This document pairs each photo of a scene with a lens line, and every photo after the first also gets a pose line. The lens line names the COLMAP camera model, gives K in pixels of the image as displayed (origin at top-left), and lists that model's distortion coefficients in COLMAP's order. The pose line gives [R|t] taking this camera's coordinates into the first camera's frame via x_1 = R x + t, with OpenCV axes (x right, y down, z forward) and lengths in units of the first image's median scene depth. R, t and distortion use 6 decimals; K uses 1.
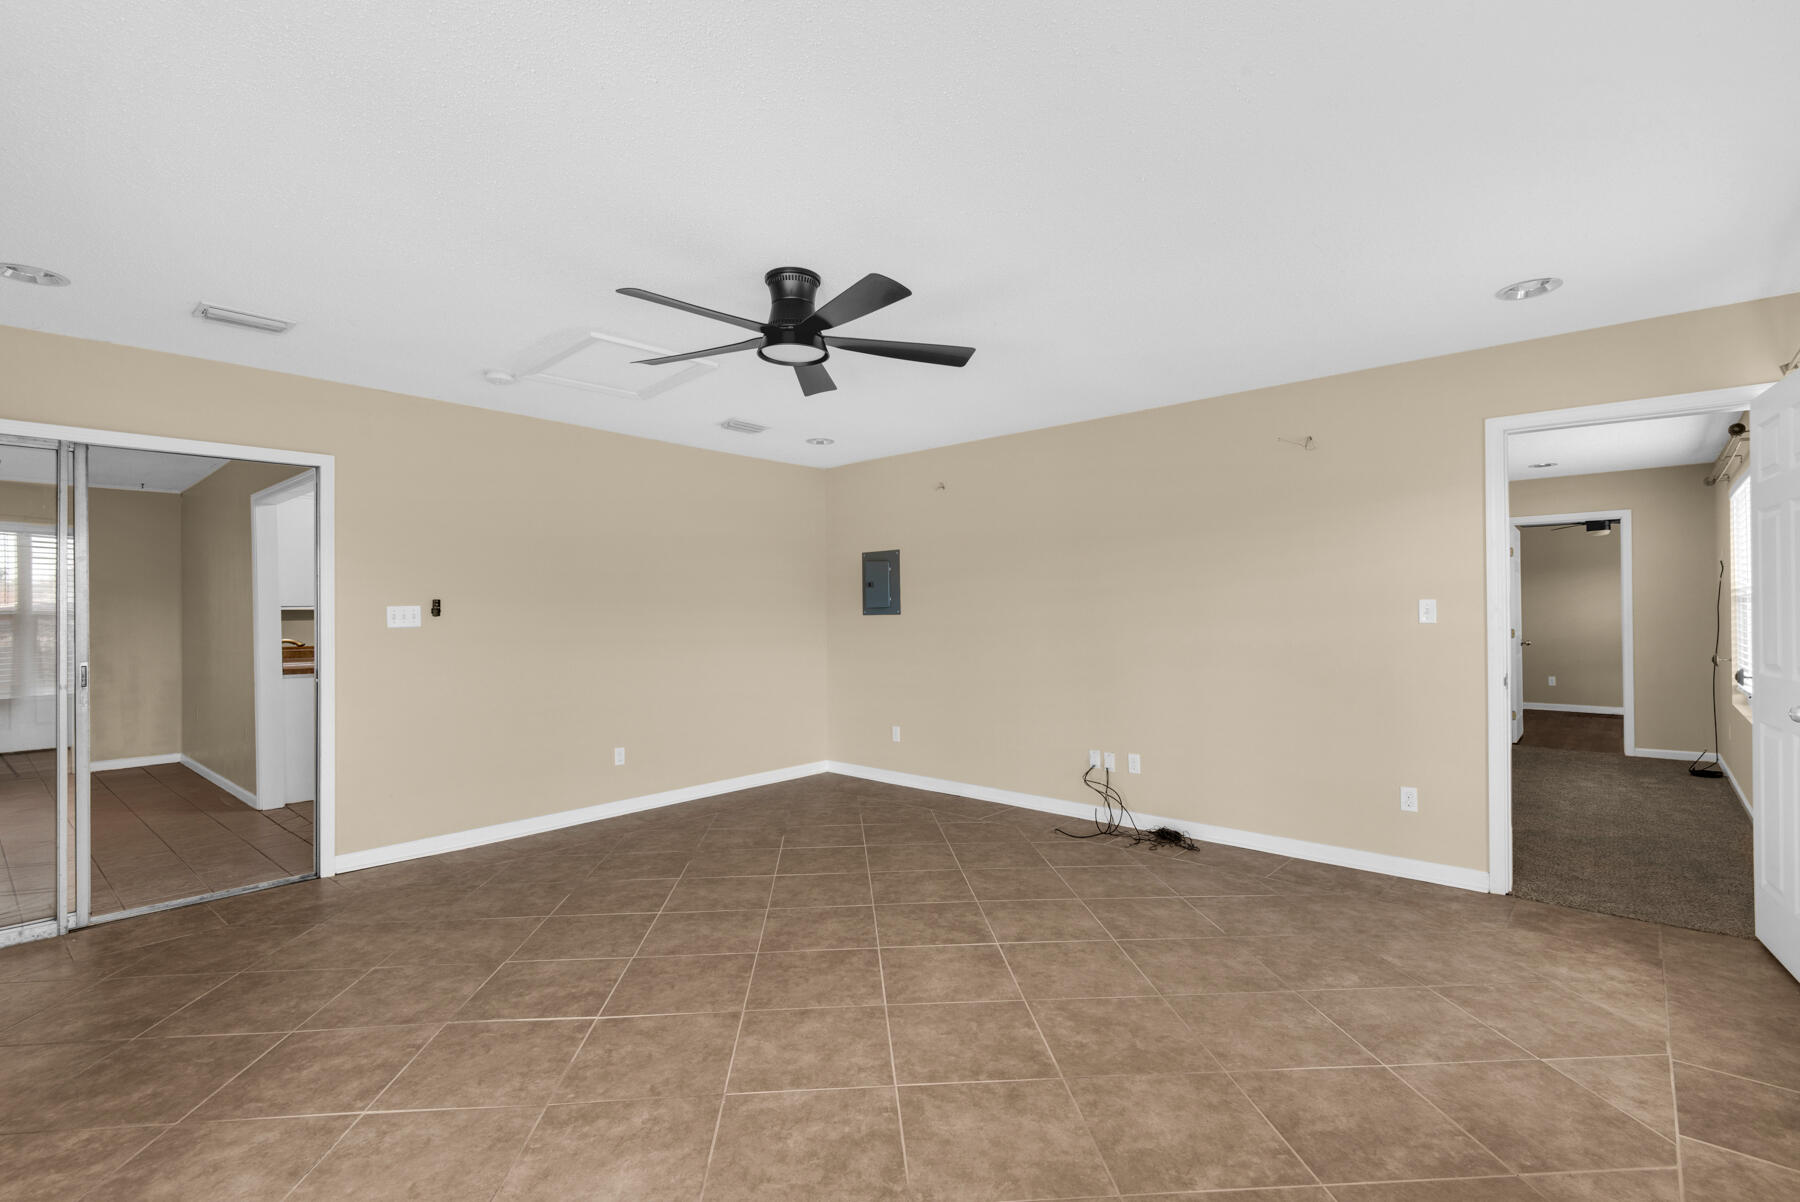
lens RADIAL K [[816.9, 0, 886.0], [0, 816.9, 617.0], [0, 0, 1]] dist [0.033204, -0.020534]
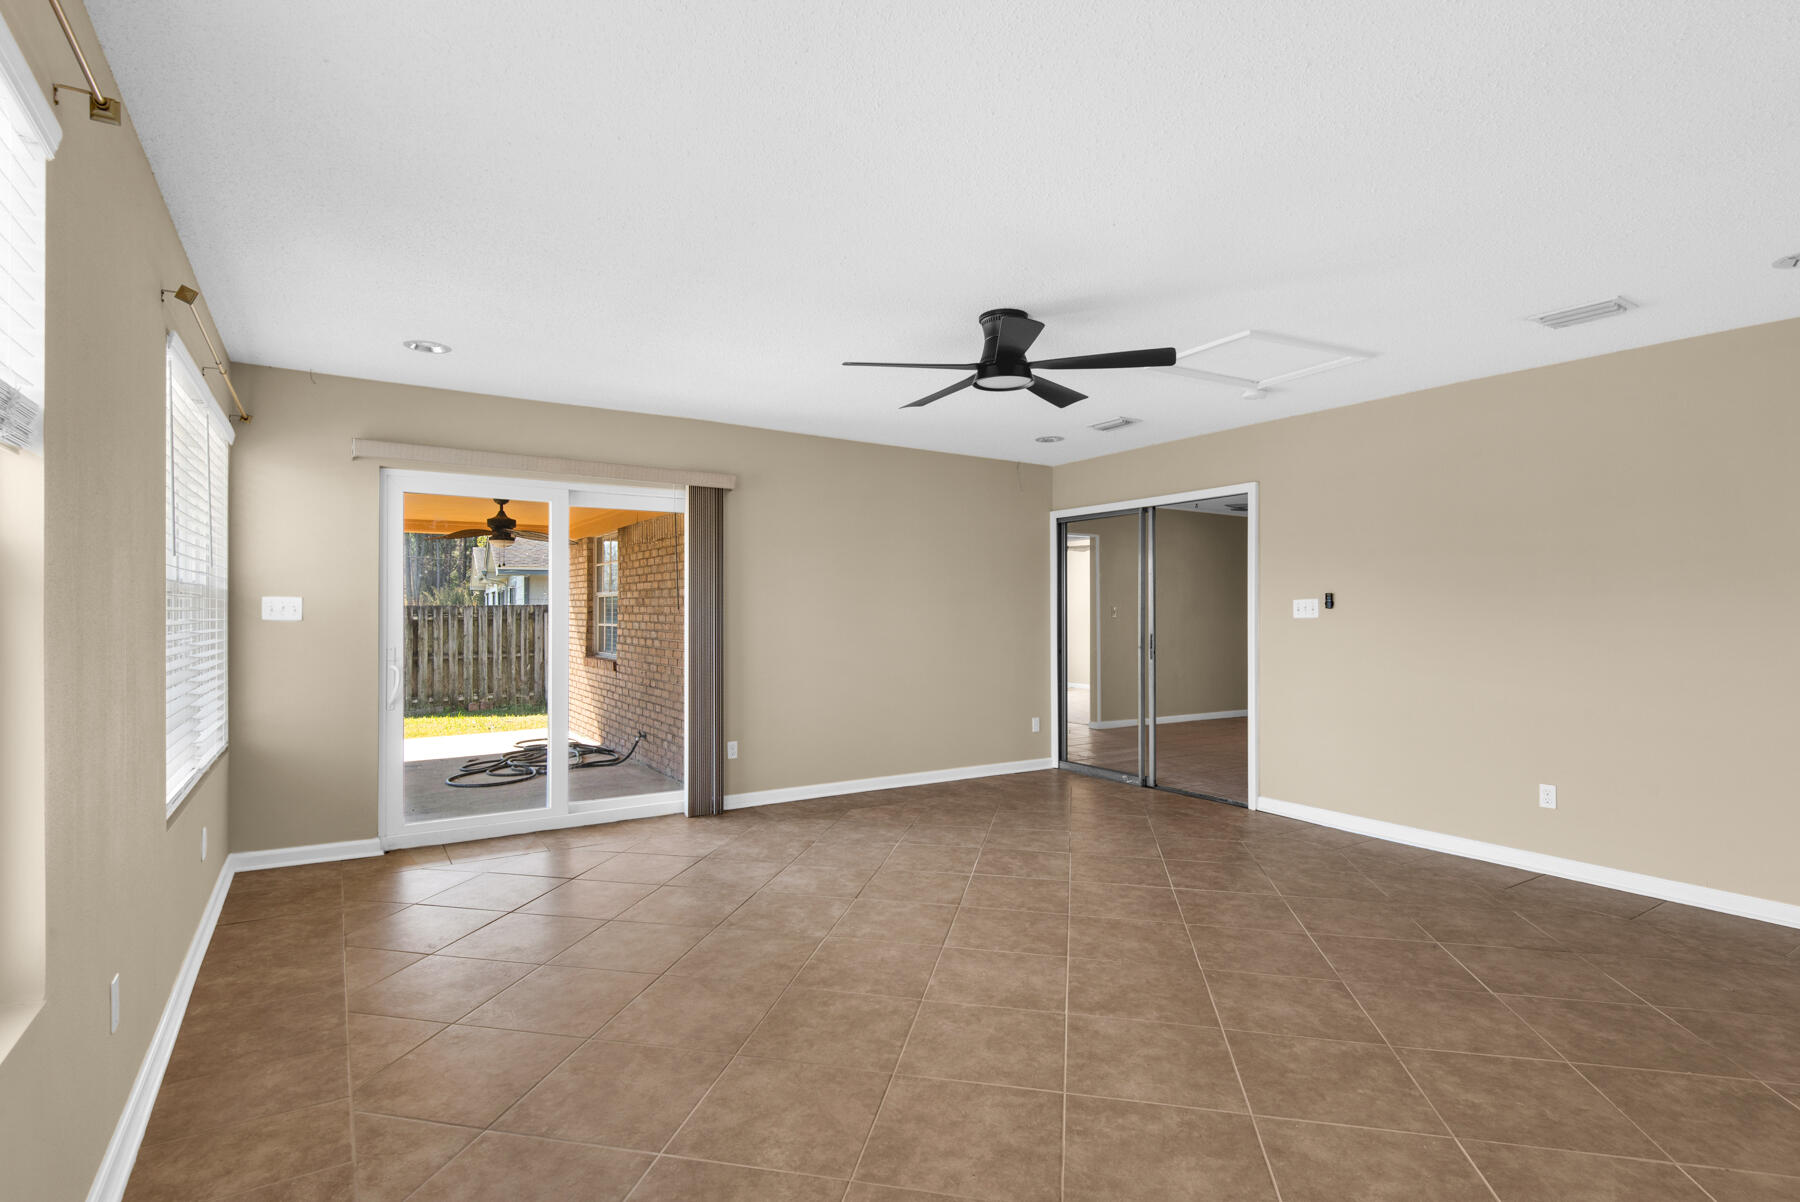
lens RADIAL K [[879.8, 0, 909.9], [0, 879.8, 641.8], [0, 0, 1]] dist [-0.000716, -0.000312]
pose [[-0.257611, 0.040437, -0.965402, 0.962044], [-0.005708, 0.999043, 0.043370, -0.005693], [0.966232, 0.016683, -0.257133, 1.027356]]
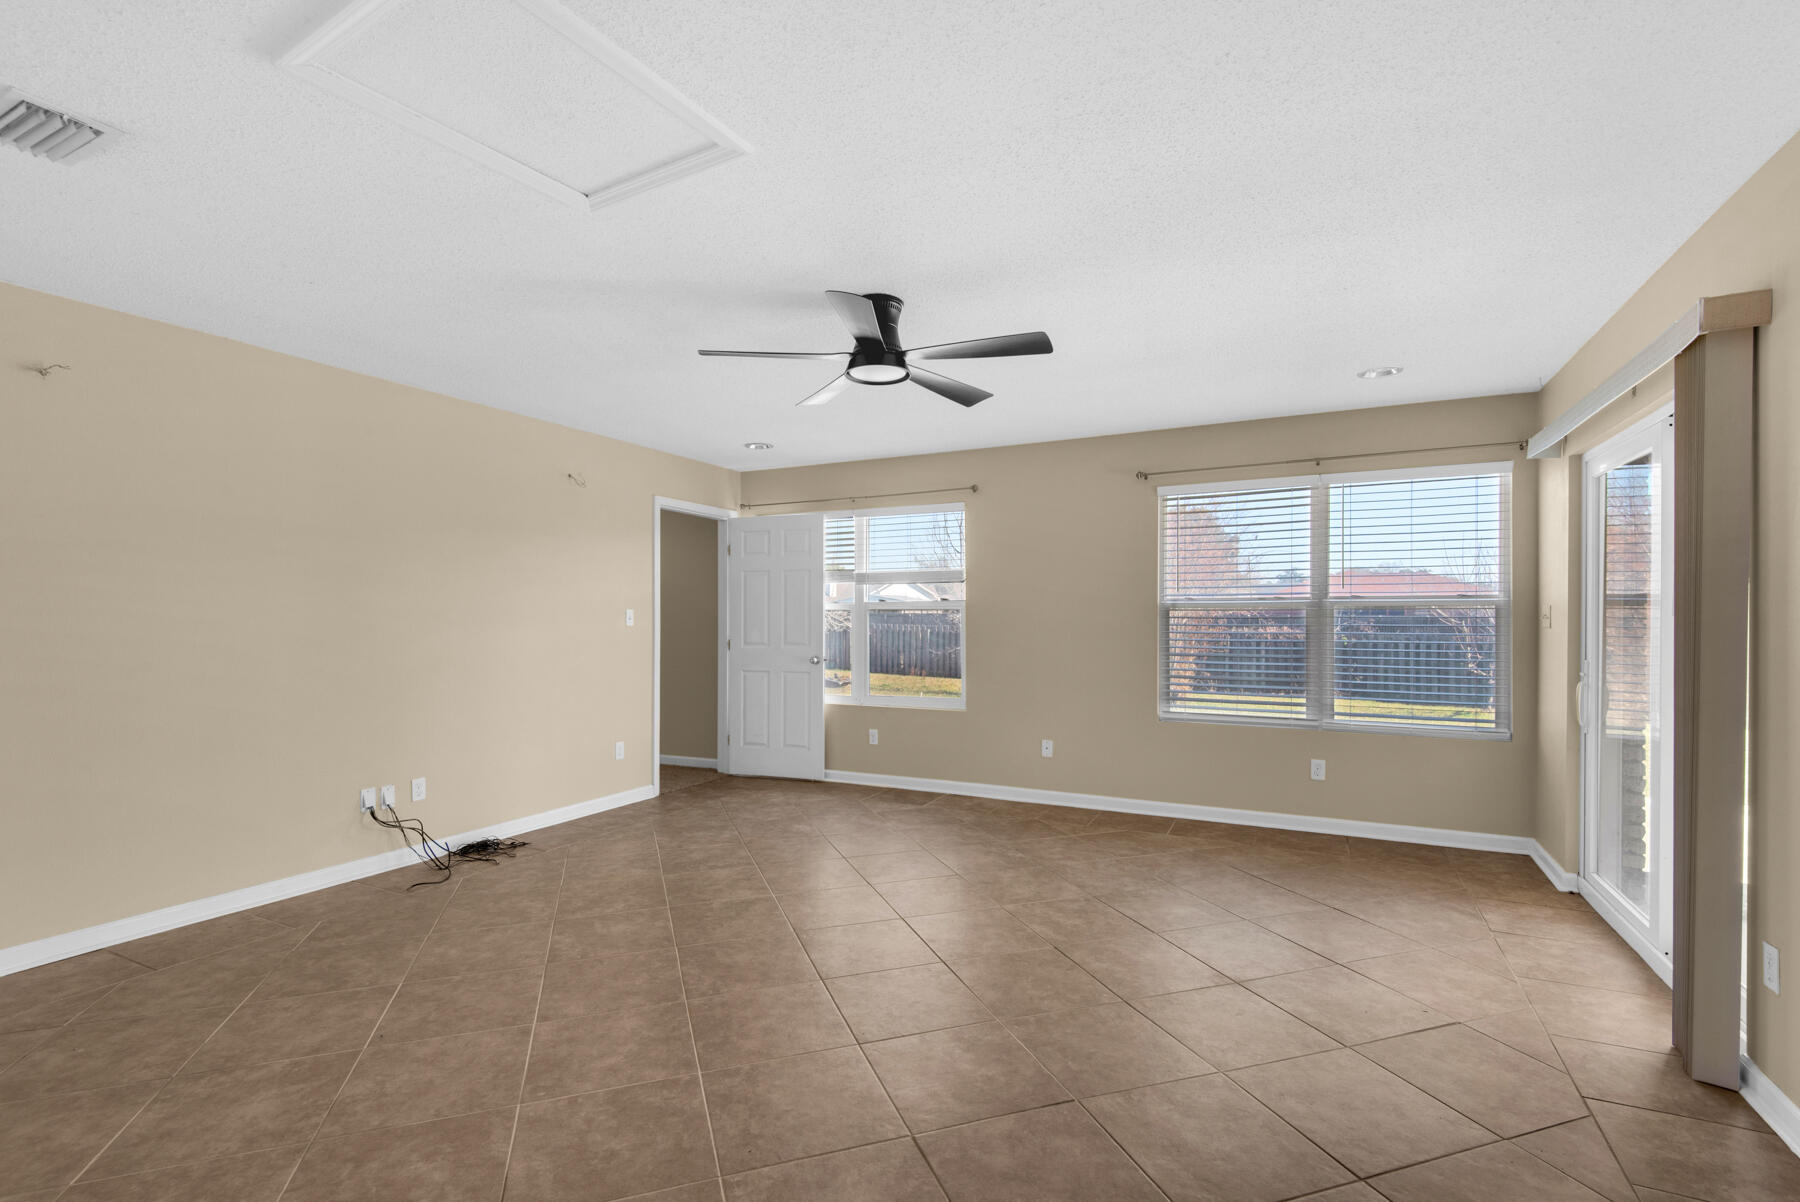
lens RADIAL K [[816.9, 0, 886.0], [0, 816.9, 617.0], [0, 0, 1]] dist [0.033204, -0.020534]
pose [[-0.244773, 0.007402, 0.969552, -1.015560], [0.007794, 0.999954, -0.005666, 0.004073], [-0.969549, 0.006170, -0.244820, 1.087001]]
